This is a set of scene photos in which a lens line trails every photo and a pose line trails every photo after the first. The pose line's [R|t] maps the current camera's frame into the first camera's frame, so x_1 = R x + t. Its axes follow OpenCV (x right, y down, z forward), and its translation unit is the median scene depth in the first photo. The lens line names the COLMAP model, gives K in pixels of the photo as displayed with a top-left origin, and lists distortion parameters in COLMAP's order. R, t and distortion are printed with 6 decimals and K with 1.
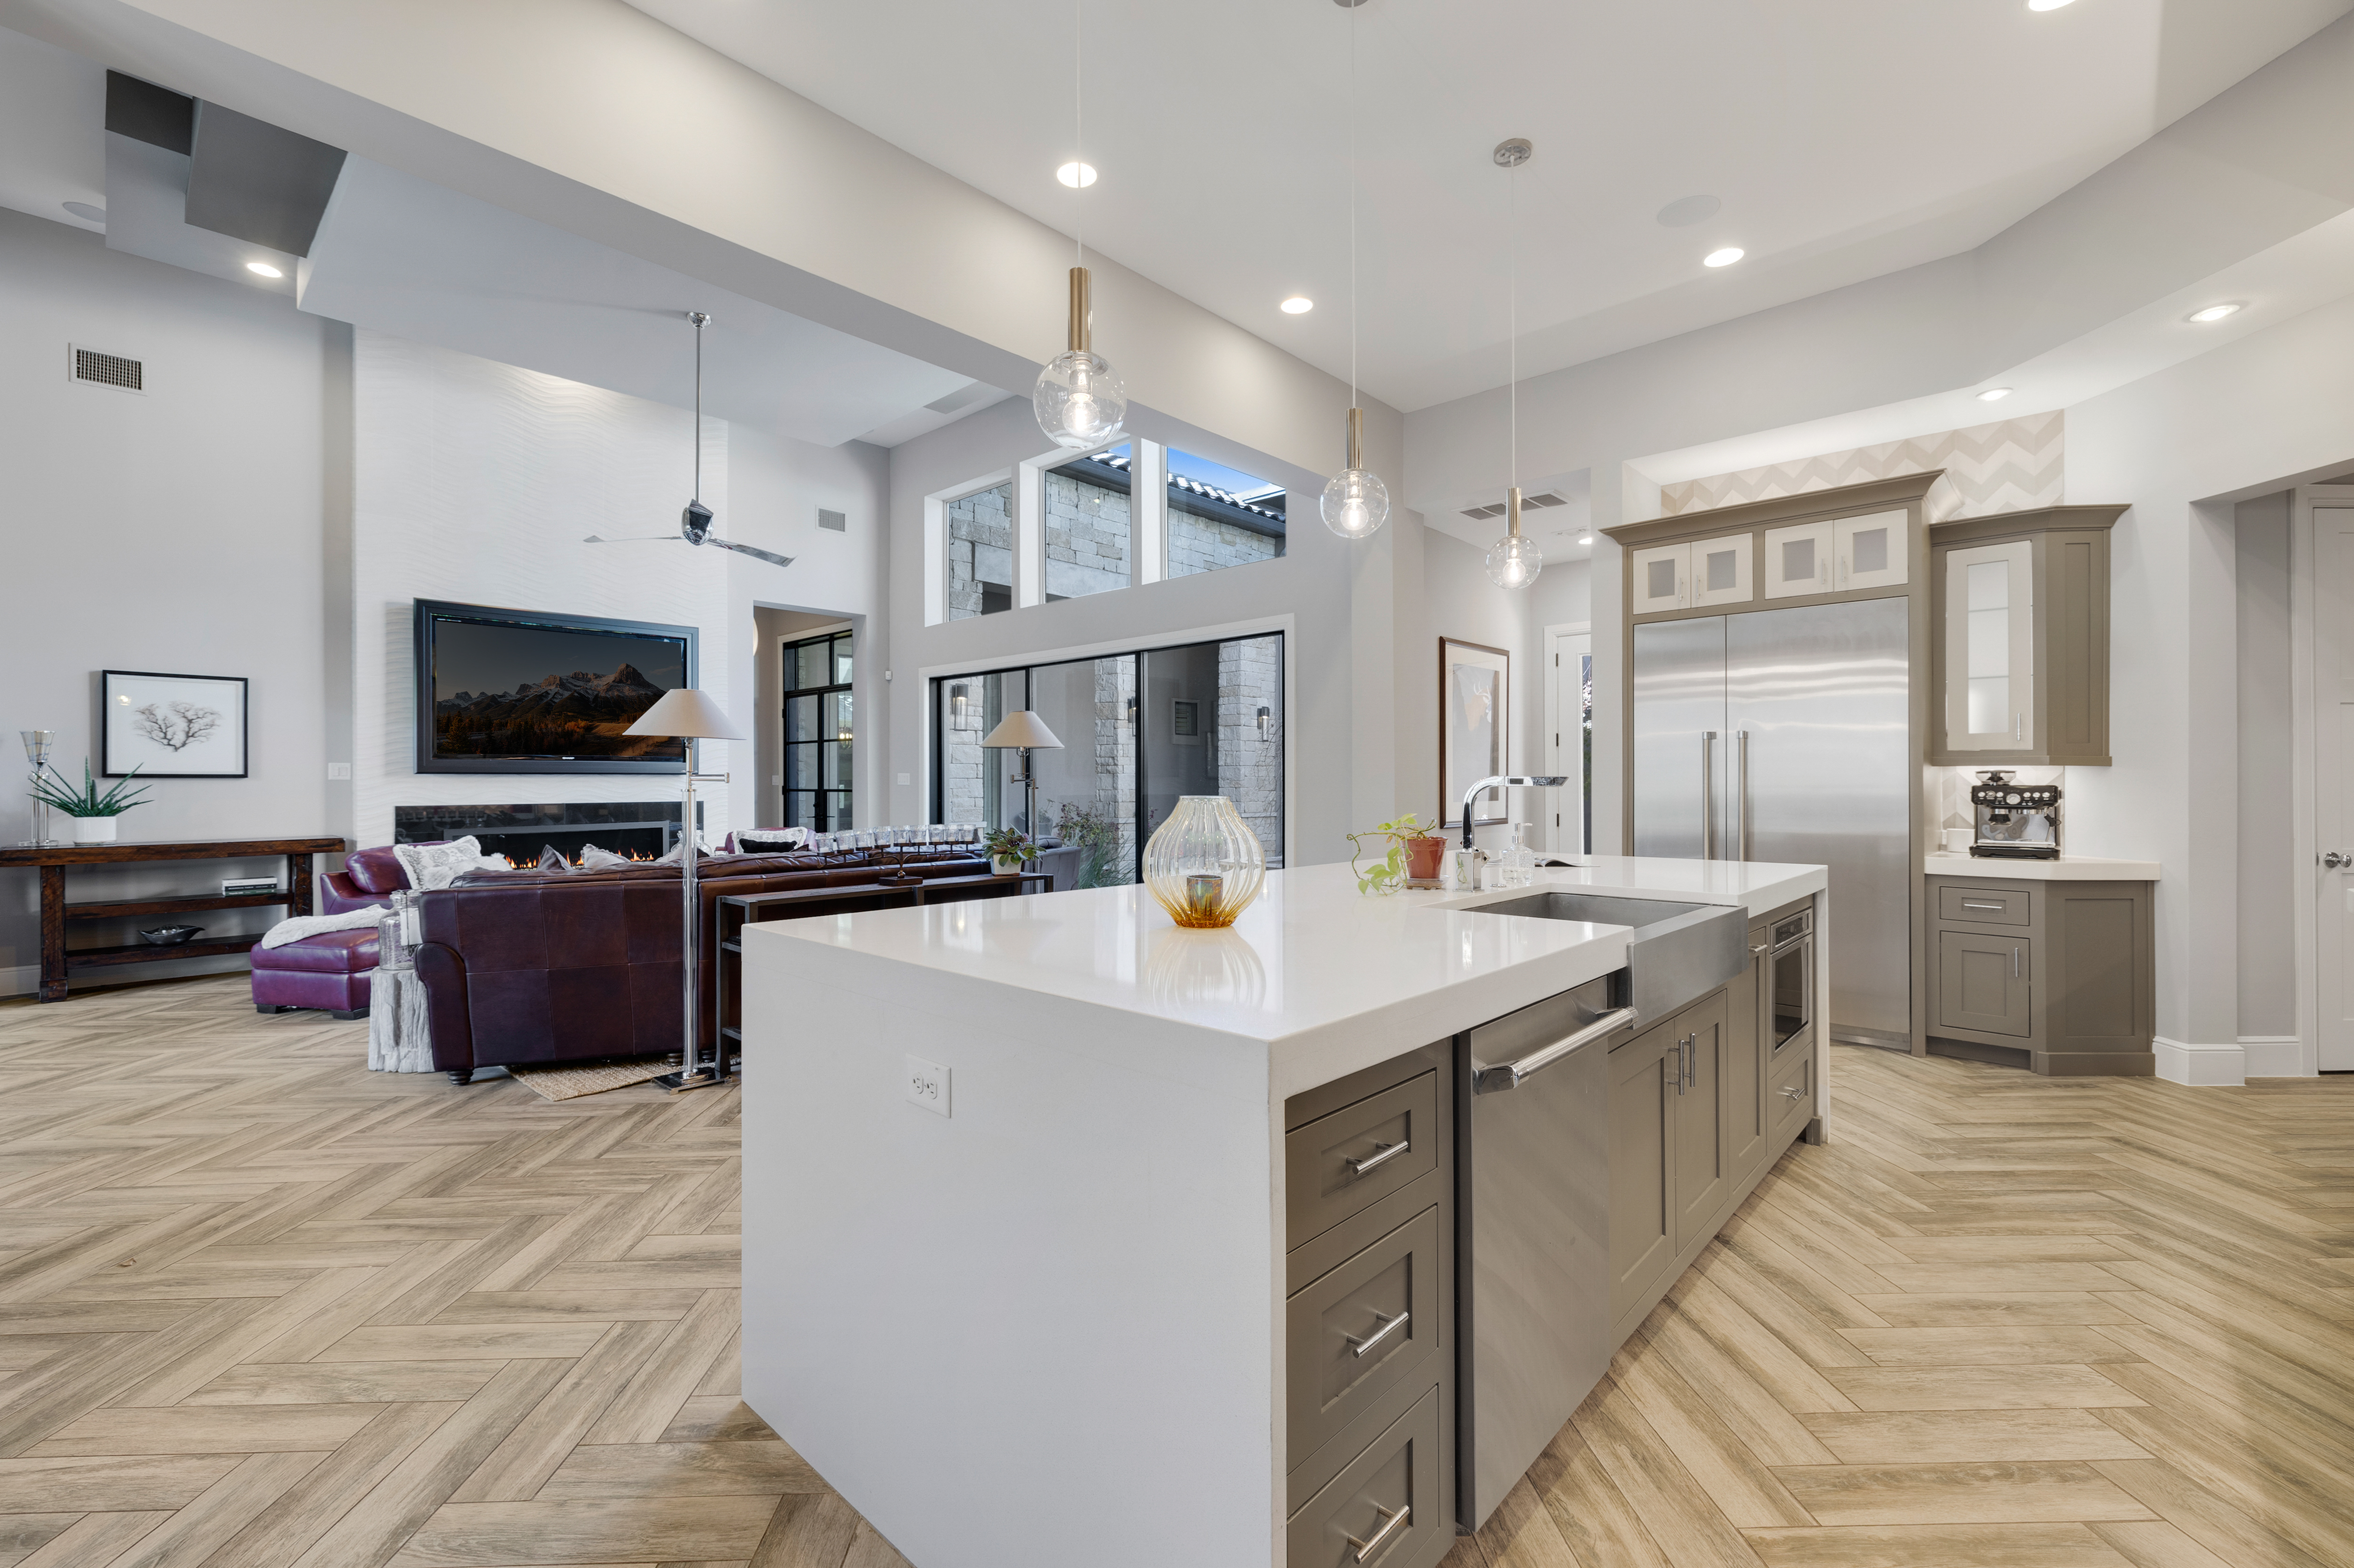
lens RADIAL K [[1029.6, 0, 1121.4], [0, 1029.6, 775.6], [0, 0, 1]] dist [0.001622, -0.000858]
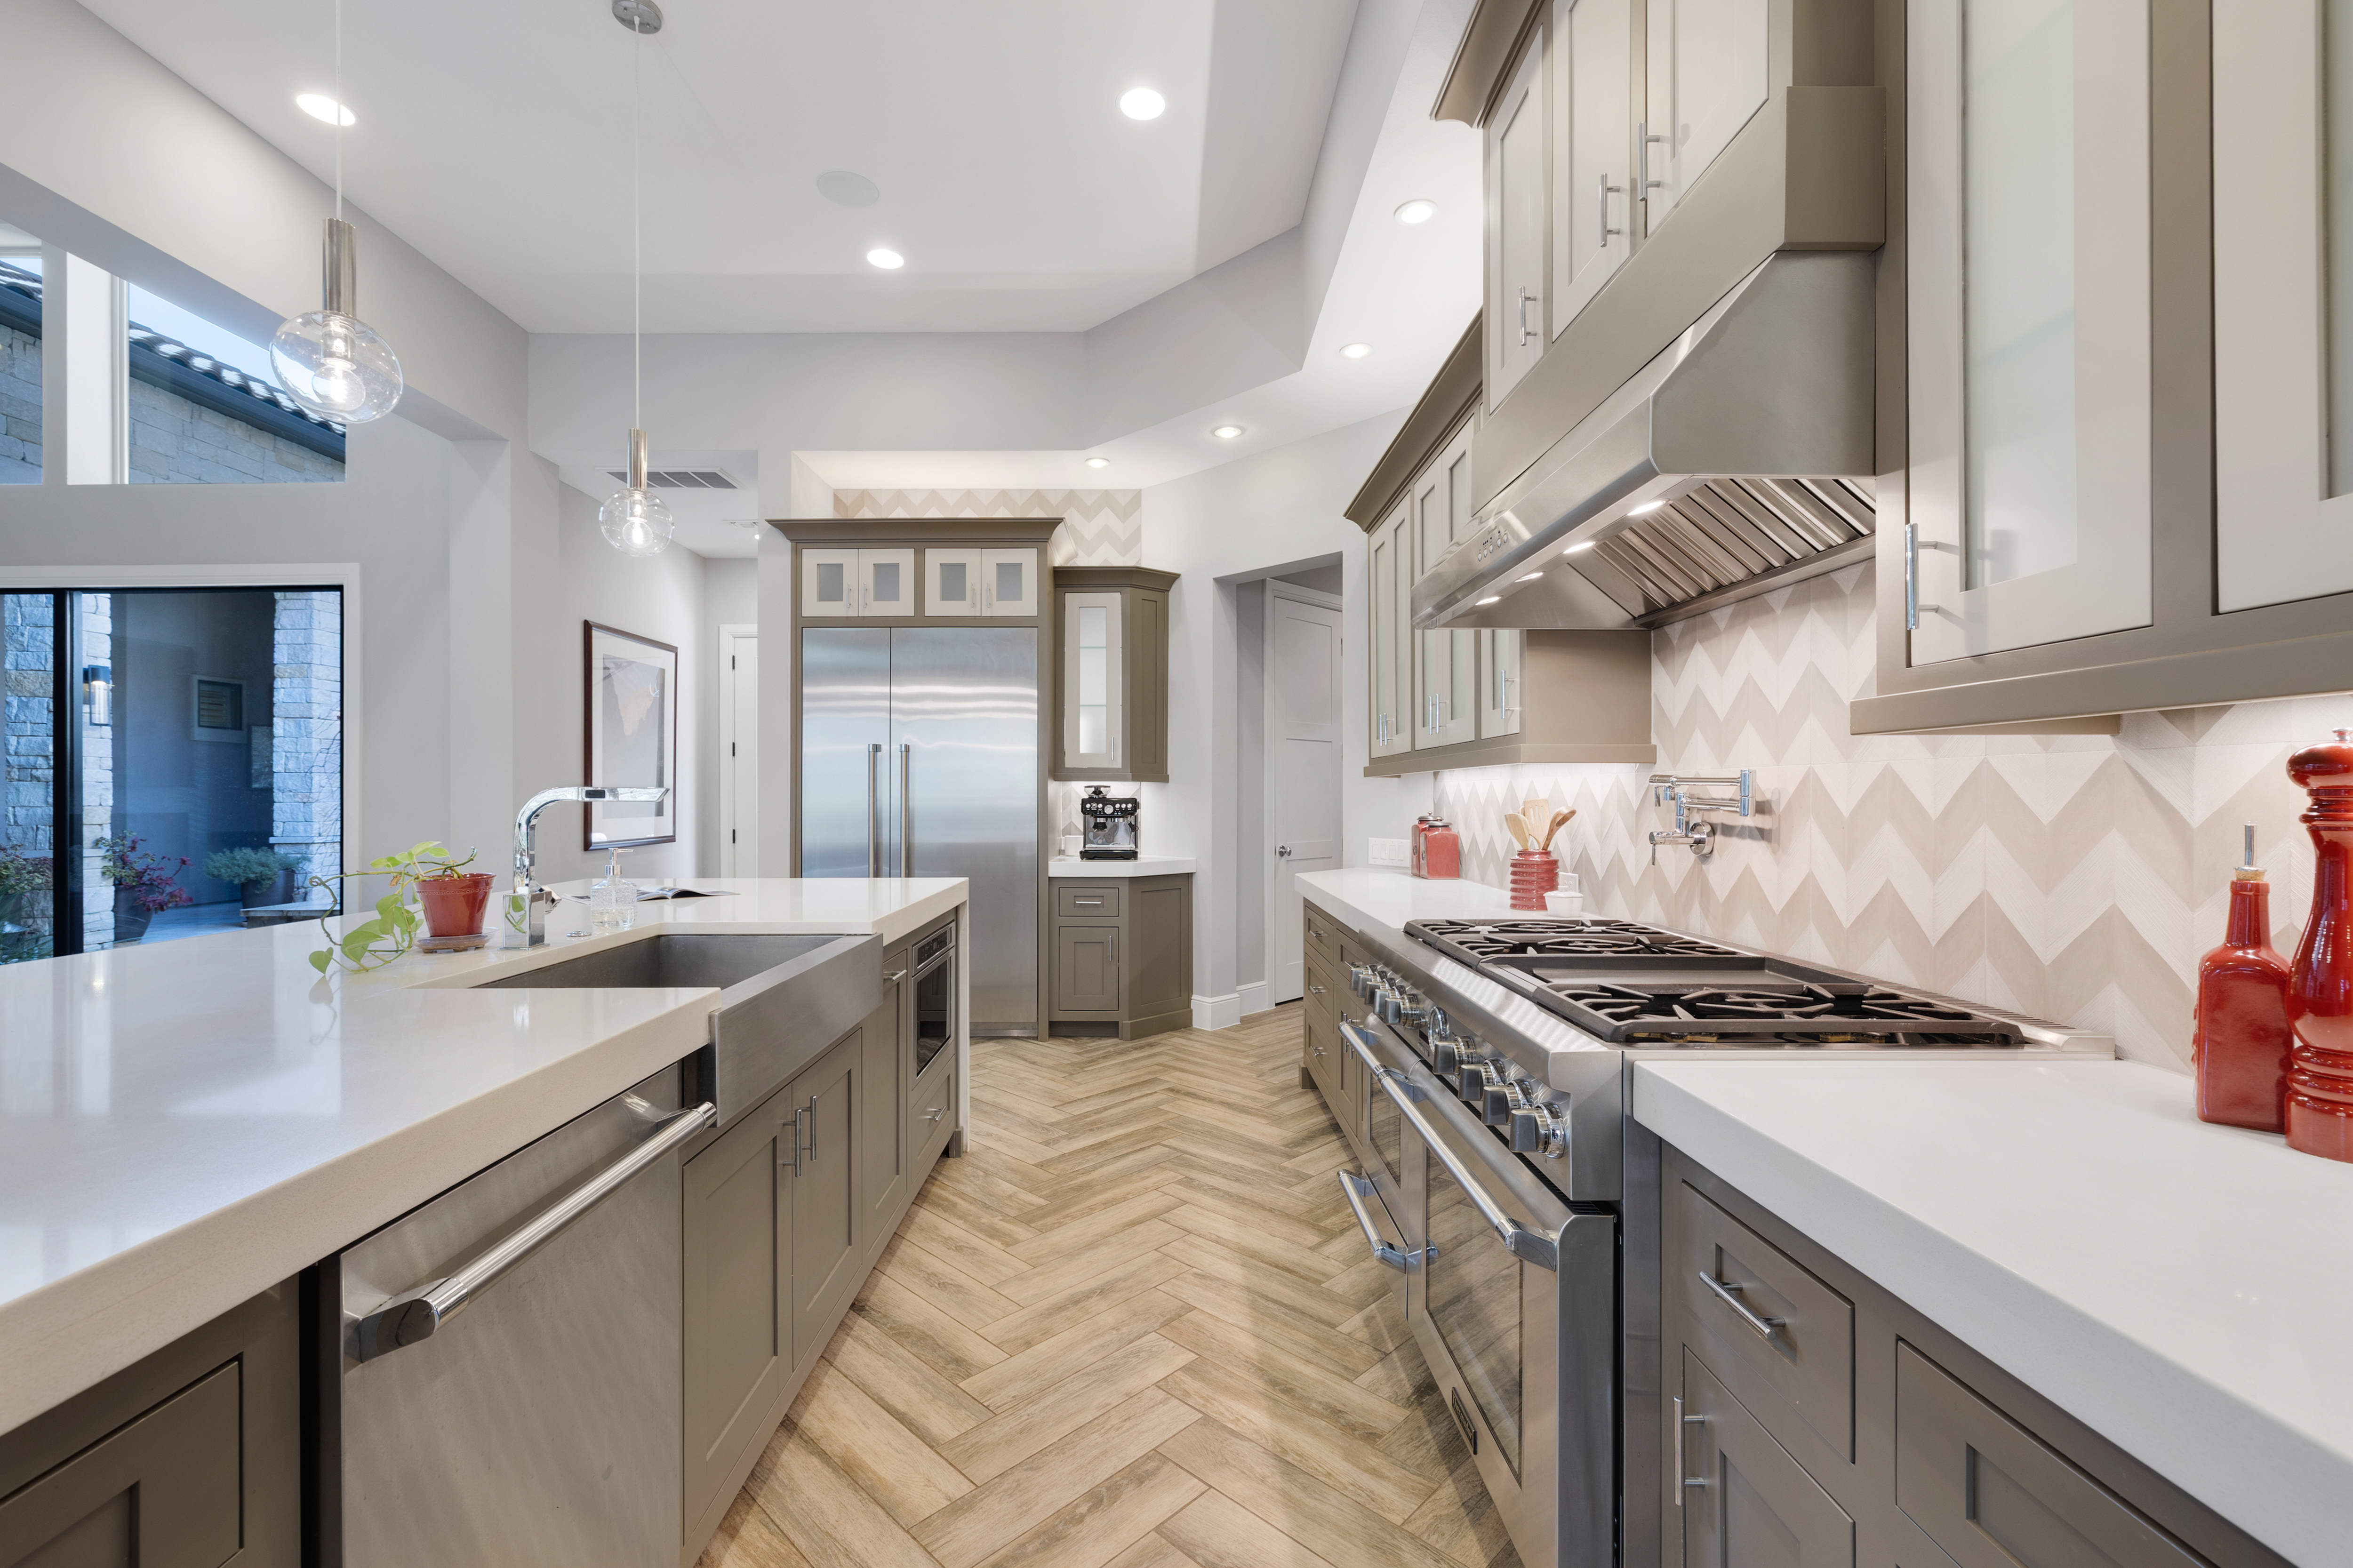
lens RADIAL K [[1029.2, 0, 1170.6], [0, 1029.2, 784.5], [0, 0, 1]] dist [0.001622, -0.000858]
pose [[0.717421, 0.005489, 0.696618, 0.089281], [-0.003070, 0.999984, -0.004718, -0.000787], [-0.696633, 0.001246, 0.717427, 0.098281]]
